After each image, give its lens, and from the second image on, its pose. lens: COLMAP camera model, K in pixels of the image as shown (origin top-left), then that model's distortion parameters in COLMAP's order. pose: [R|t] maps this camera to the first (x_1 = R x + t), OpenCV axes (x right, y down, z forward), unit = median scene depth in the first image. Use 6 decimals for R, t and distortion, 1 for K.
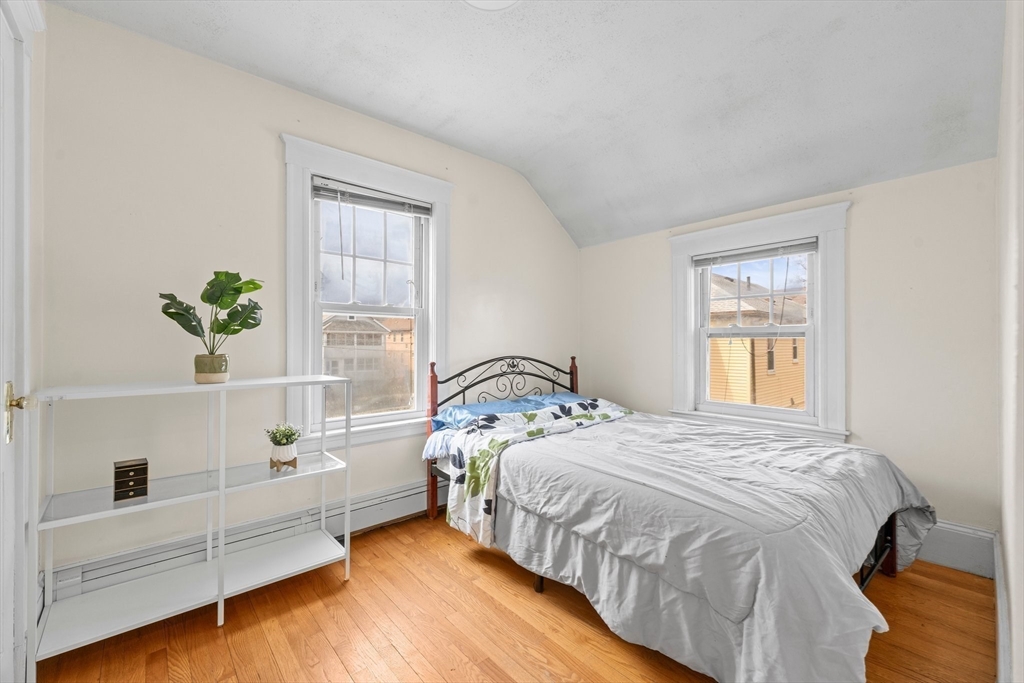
lens RADIAL K [[423.0, 0, 514.6], [0, 423.0, 346.7], [0, 0, 1]] dist [0.000394, 0.000044]
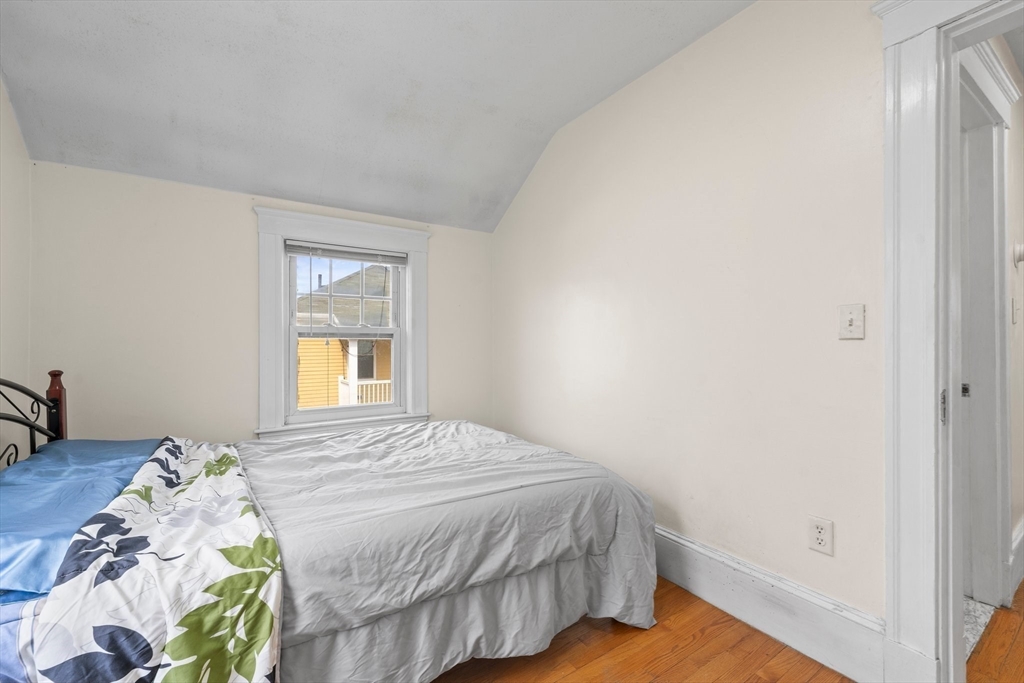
lens RADIAL K [[423.0, 0, 511.6], [0, 423.0, 342.0], [0, 0, 1]] dist [0.000394, 0.000044]
pose [[0.140430, 0.001128, 0.990090, -0.541659], [0.012083, 0.999923, -0.002853, -0.006470], [-0.990017, 0.012364, 0.140405, 0.711477]]
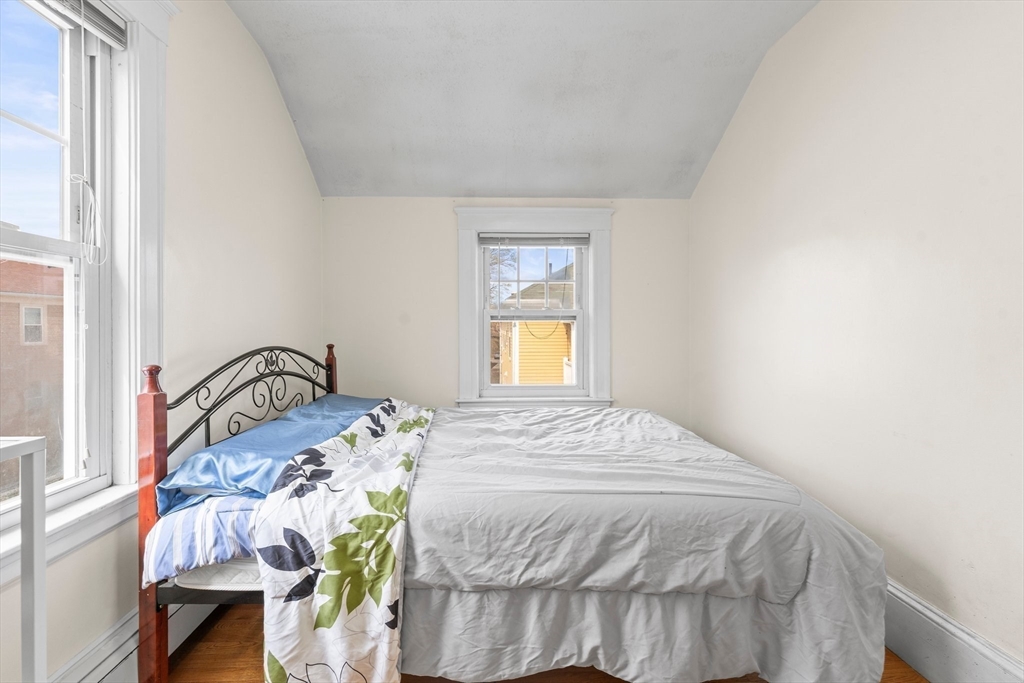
lens RADIAL K [[423.0, 0, 505.2], [0, 423.0, 335.2], [0, 0, 1]] dist [0.000394, 0.000044]
pose [[0.636964, -0.016485, 0.770717, -0.428023], [0.008879, 0.999862, 0.014048, -0.000200], [-0.770842, -0.002105, 0.637023, 0.571168]]
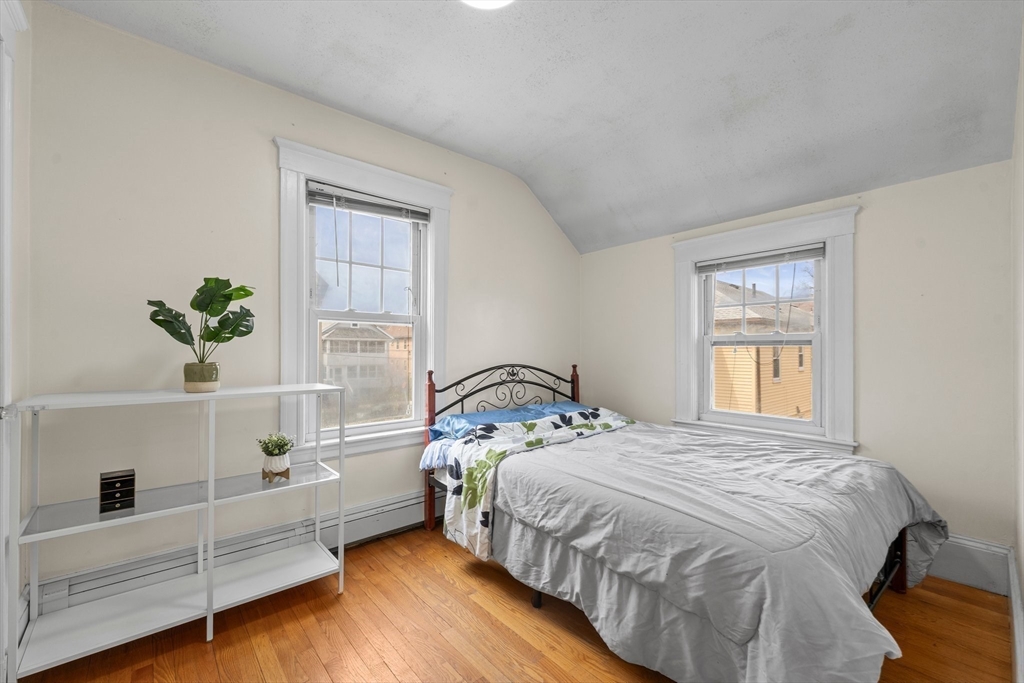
lens RADIAL K [[423.0, 0, 515.2], [0, 423.0, 355.0], [0, 0, 1]] dist [0.000394, 0.000044]
pose [[0.999970, 0.000953, -0.007627, 0.014698], [-0.000937, 0.999998, 0.002029, -0.002377], [0.007629, -0.002021, 0.999969, 0.027330]]
